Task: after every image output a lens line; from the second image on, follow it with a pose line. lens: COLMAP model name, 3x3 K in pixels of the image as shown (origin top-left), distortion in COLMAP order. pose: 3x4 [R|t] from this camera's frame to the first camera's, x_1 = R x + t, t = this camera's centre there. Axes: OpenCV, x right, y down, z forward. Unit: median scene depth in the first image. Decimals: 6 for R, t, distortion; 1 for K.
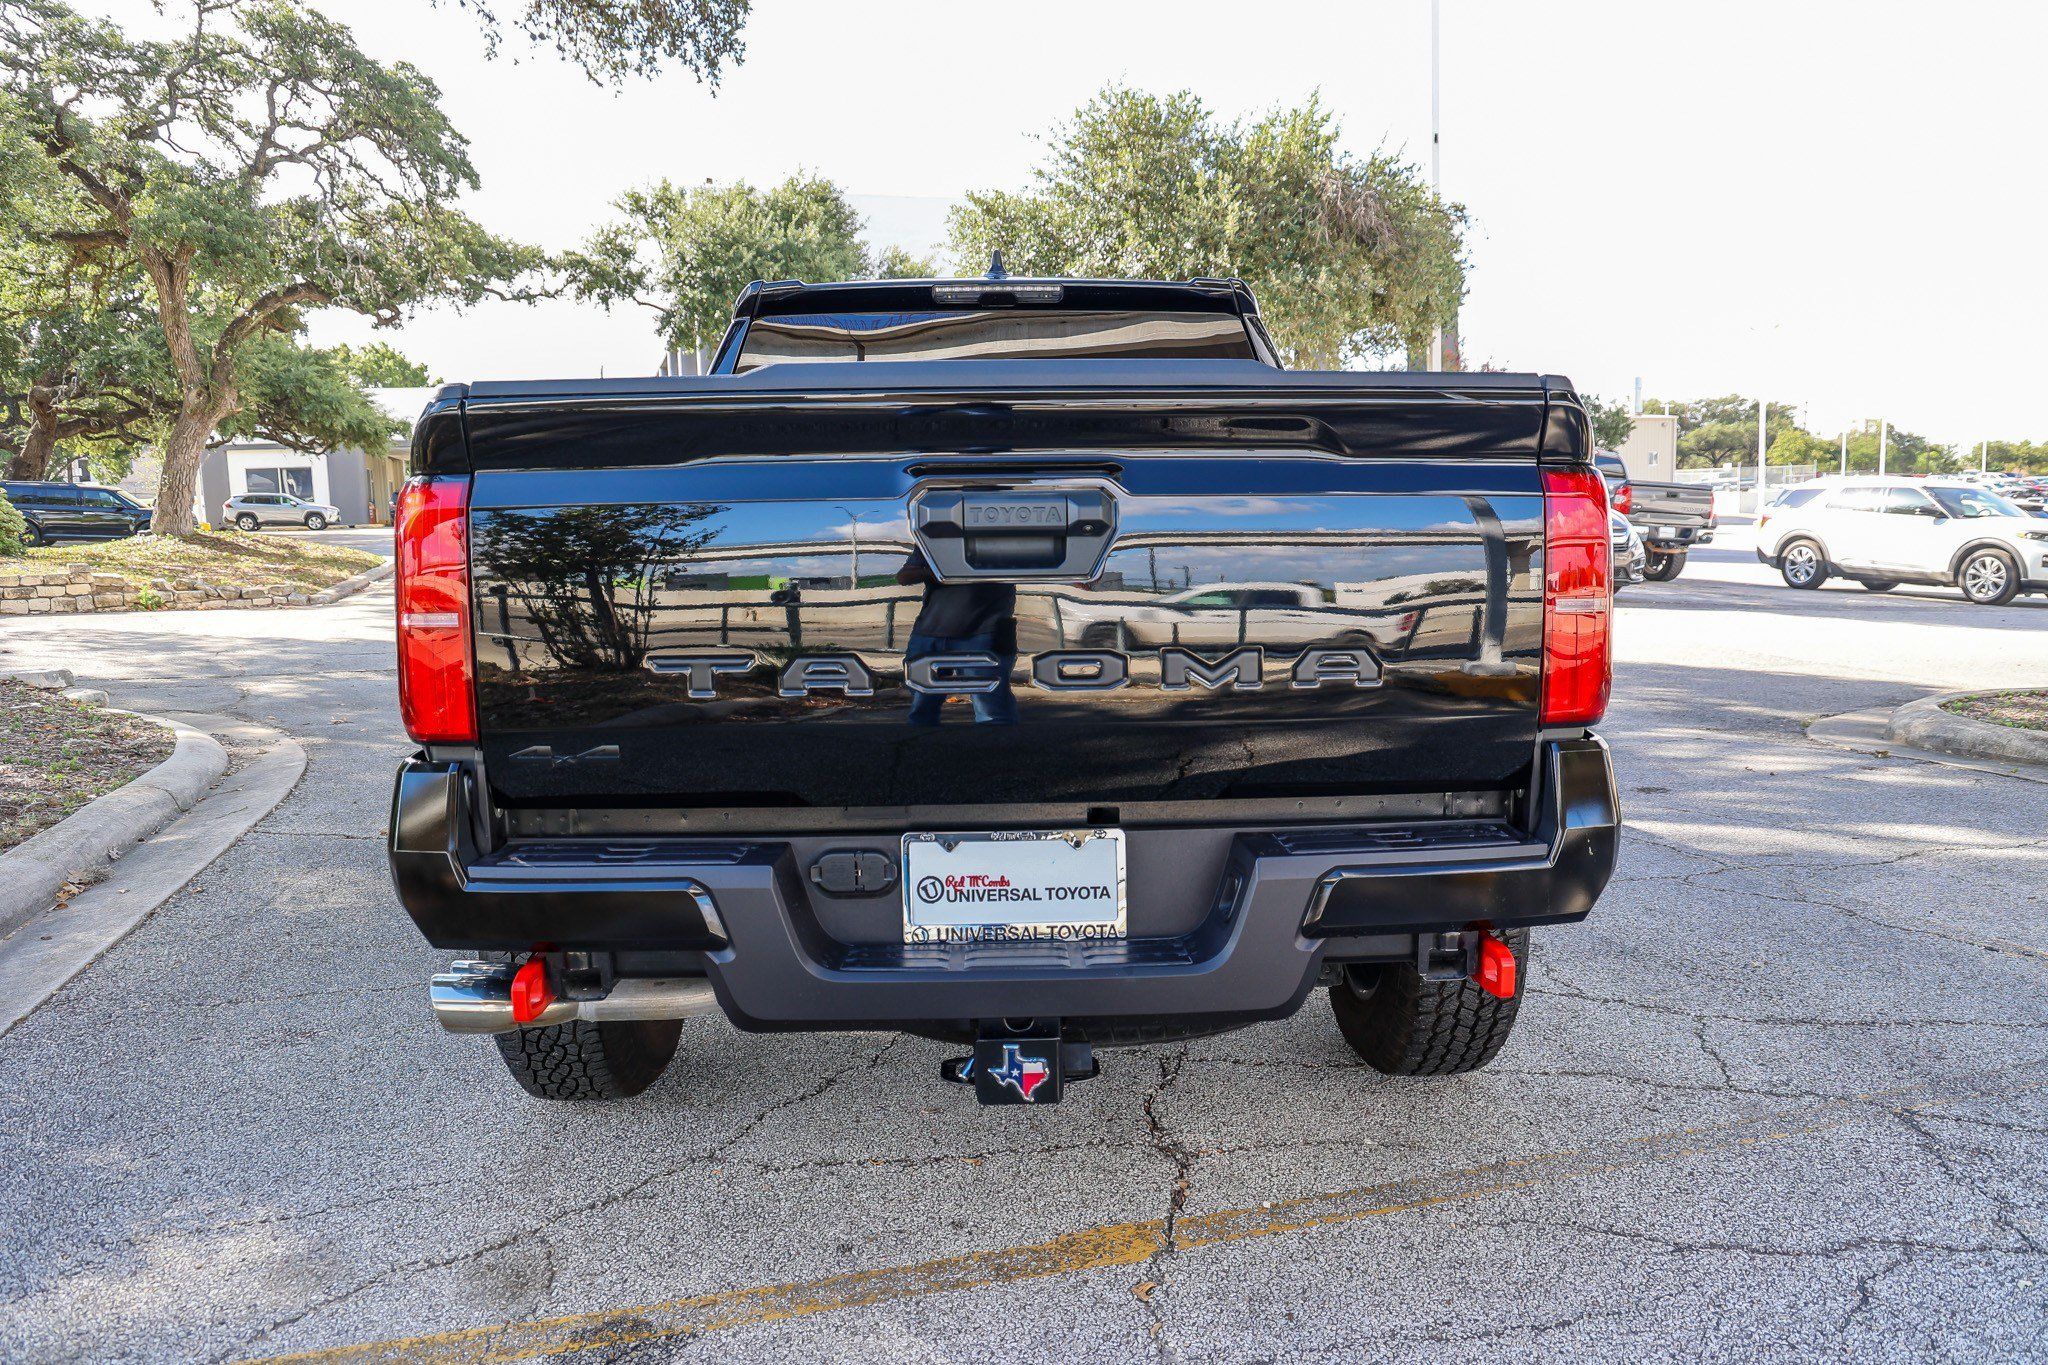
lens RADIAL K [[1394.8, 0, 1040.5], [0, 1394.8, 681.1], [0, 0, 1]] dist [-0.090803, 0.057877]
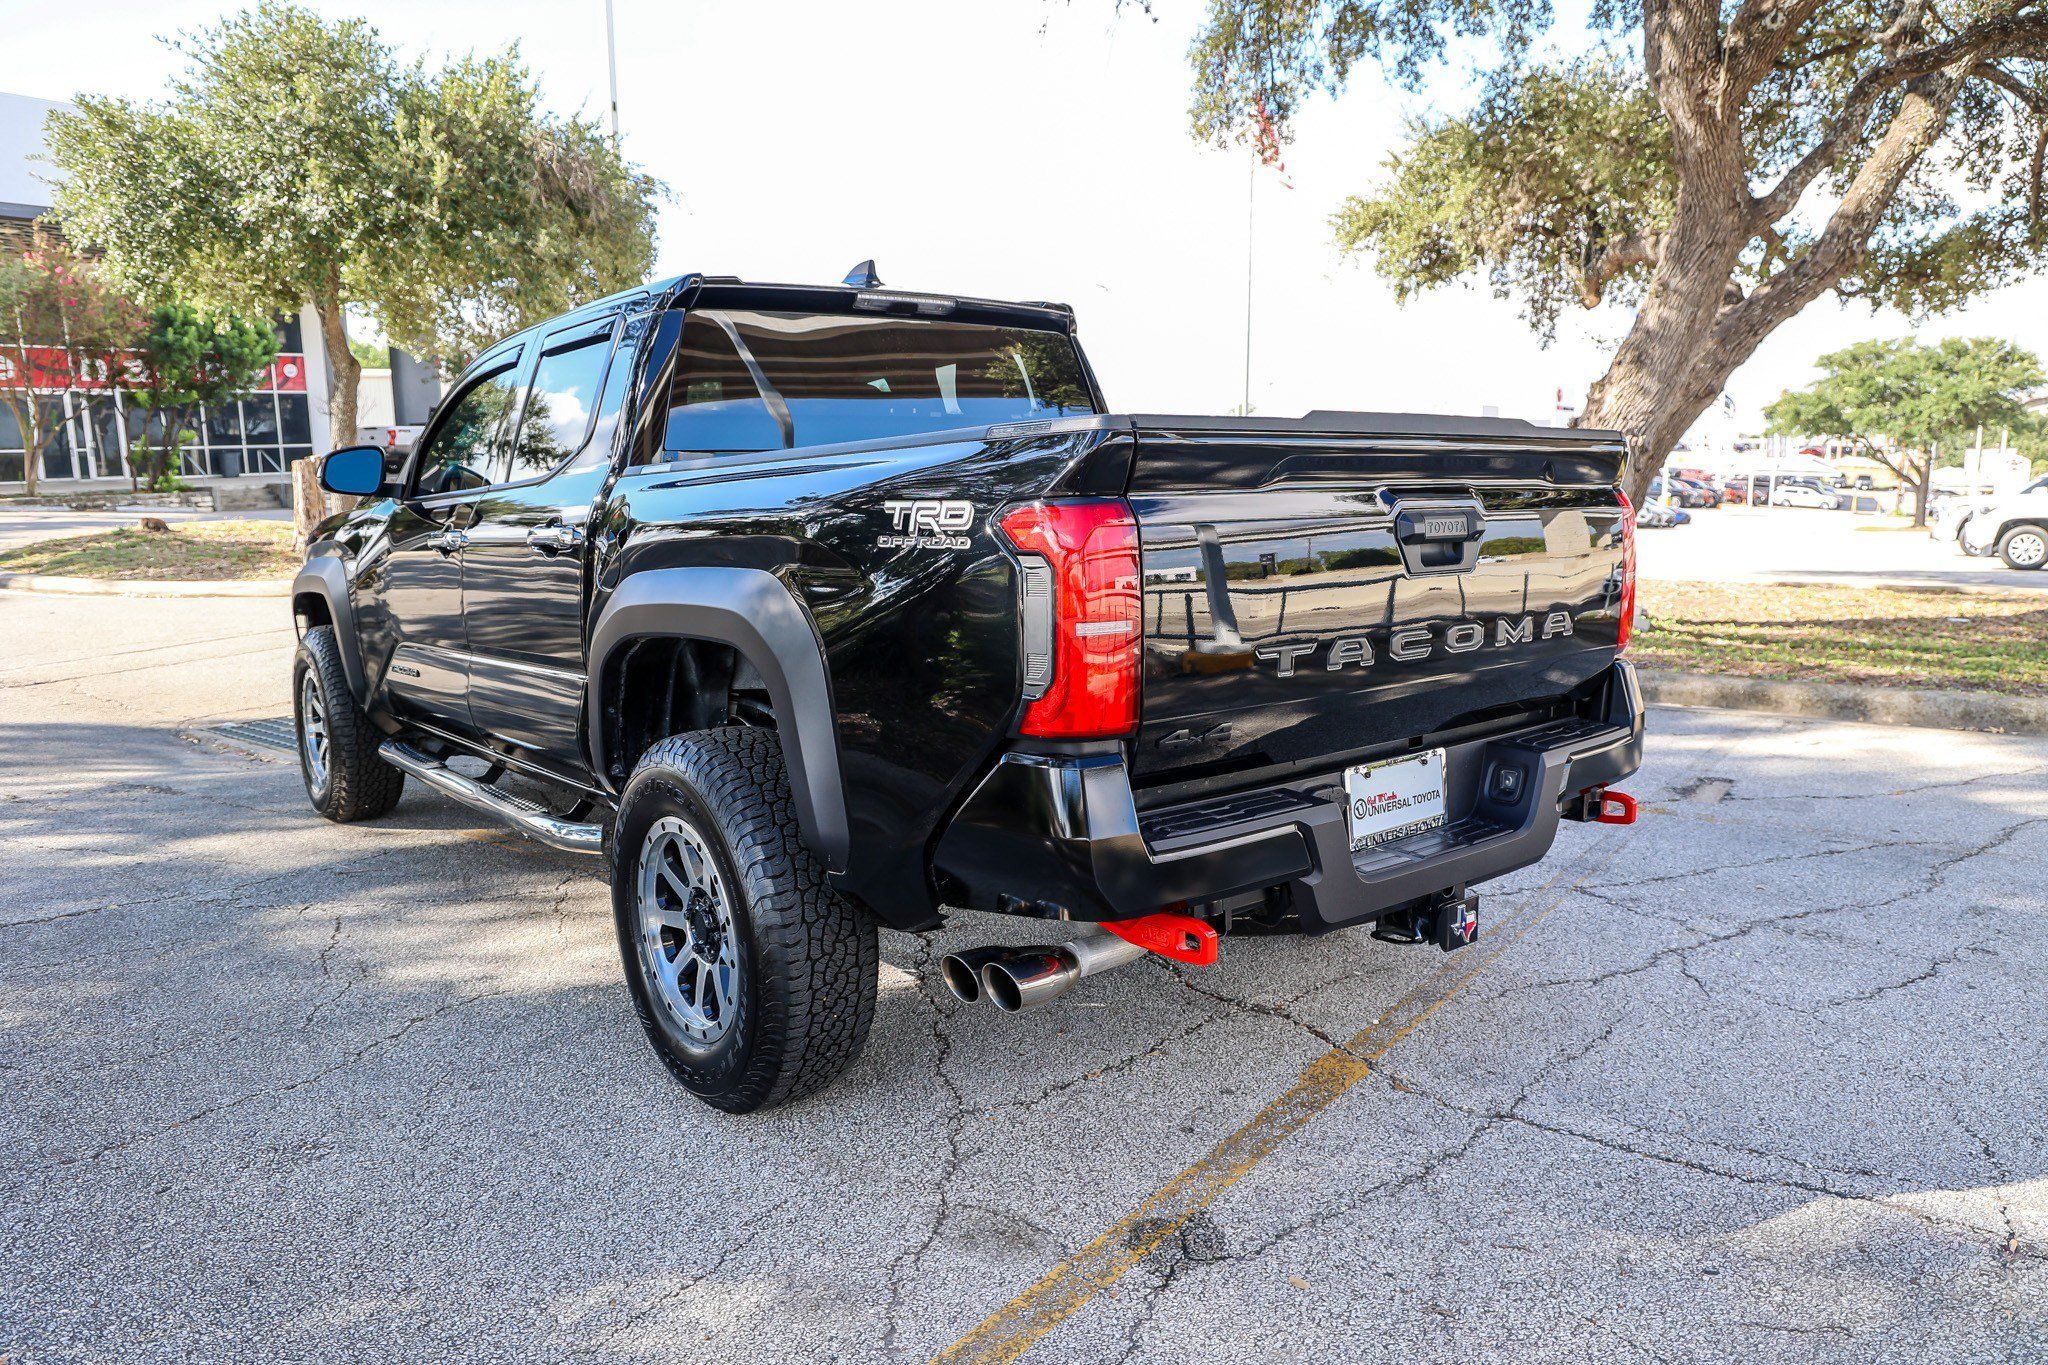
lens RADIAL K [[1394.8, 0, 1026.5], [0, 1394.8, 687.1], [0, 0, 1]] dist [-0.090803, 0.057877]
pose [[0.806528, -0.087639, 0.584663, -0.110101], [0.069205, 0.996148, 0.053853, -0.005944], [-0.587131, -0.002973, 0.809487, 0.011803]]
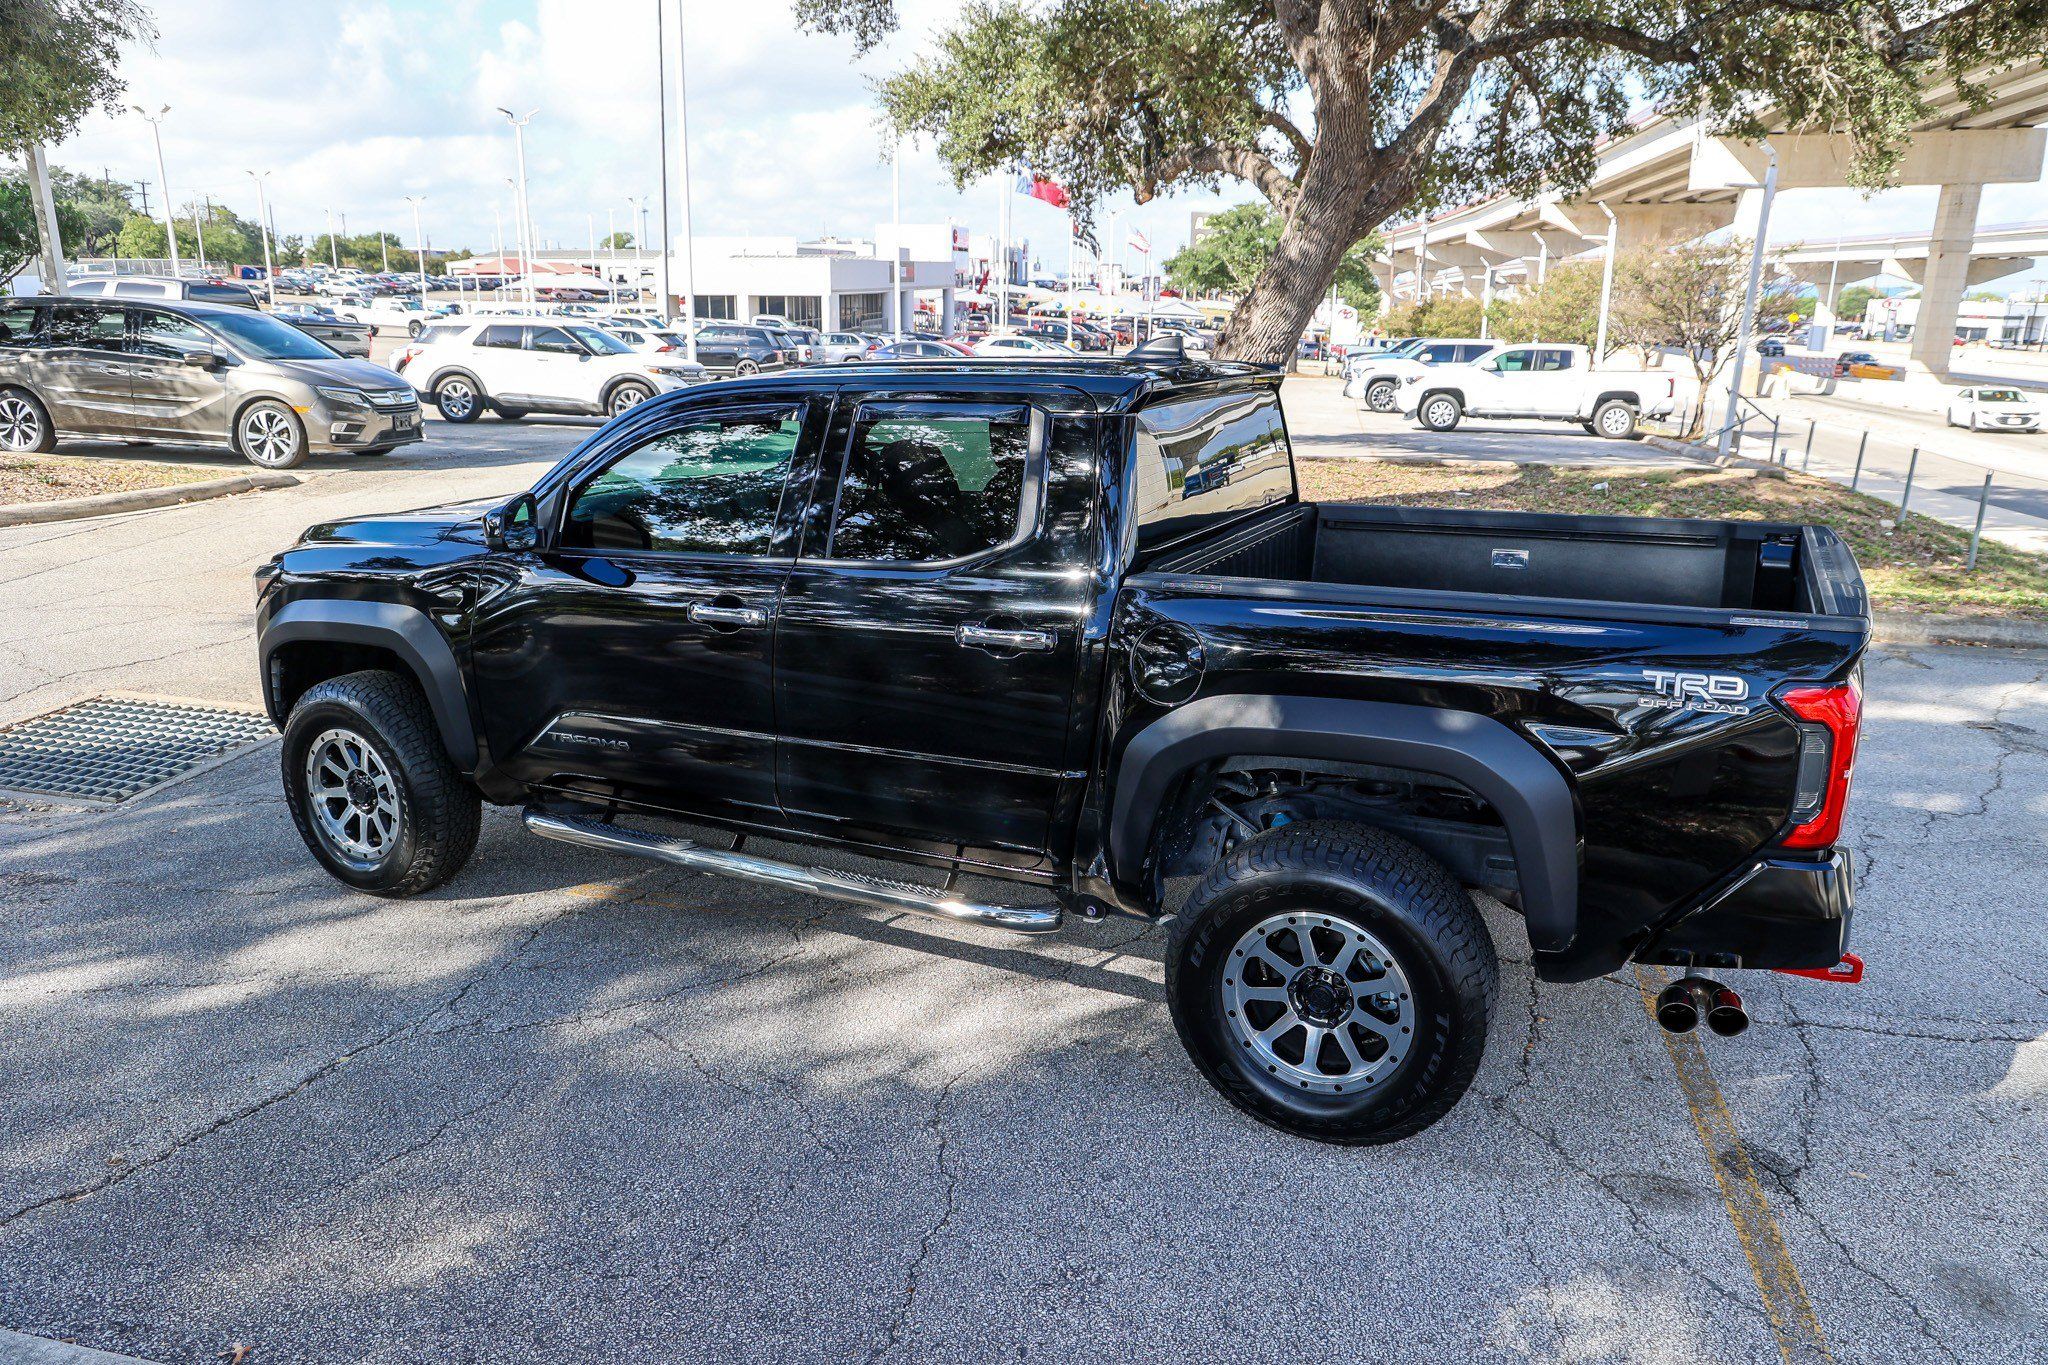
lens RADIAL K [[1389.6, 0, 1064.0], [0, 1389.6, 698.7], [0, 0, 1]] dist [-0.087224, 0.052483]
pose [[0.484334, -0.220297, 0.846694, -0.206271], [0.084865, 0.975045, 0.205146, -0.049193], [-0.870758, -0.027504, 0.490943, 0.097249]]
